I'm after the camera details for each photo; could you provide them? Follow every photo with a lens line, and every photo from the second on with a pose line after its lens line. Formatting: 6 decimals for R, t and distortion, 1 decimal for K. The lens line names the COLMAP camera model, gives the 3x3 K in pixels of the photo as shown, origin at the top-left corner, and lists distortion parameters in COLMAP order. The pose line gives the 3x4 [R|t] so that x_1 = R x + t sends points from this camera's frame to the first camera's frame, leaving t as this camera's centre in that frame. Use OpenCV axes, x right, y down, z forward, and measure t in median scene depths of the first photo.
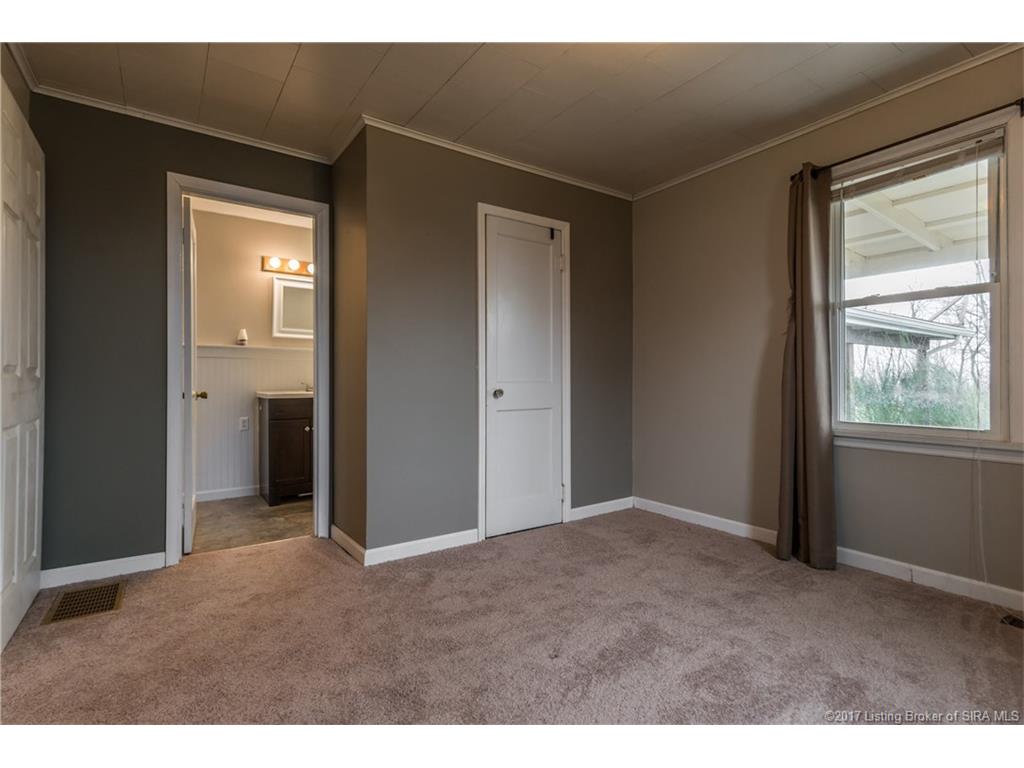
lens RADIAL K [[492.2, 0, 501.8], [0, 492.2, 377.5], [0, 0, 1]] dist [0.019018, 0.000276]
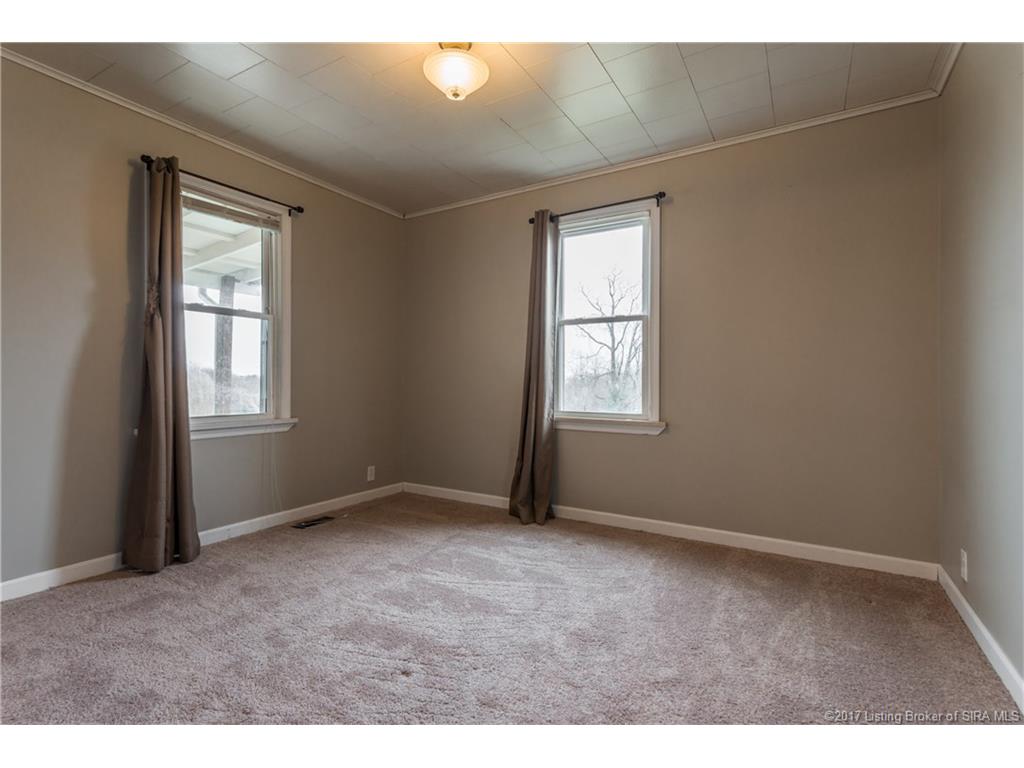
lens RADIAL K [[492.2, 0, 501.8], [0, 492.2, 377.5], [0, 0, 1]] dist [0.019018, 0.000276]
pose [[-0.406821, 0.005899, 0.913489, -0.597289], [-0.012574, 0.999848, -0.012056, 0.008691], [-0.913421, -0.016391, -0.406685, 0.877577]]
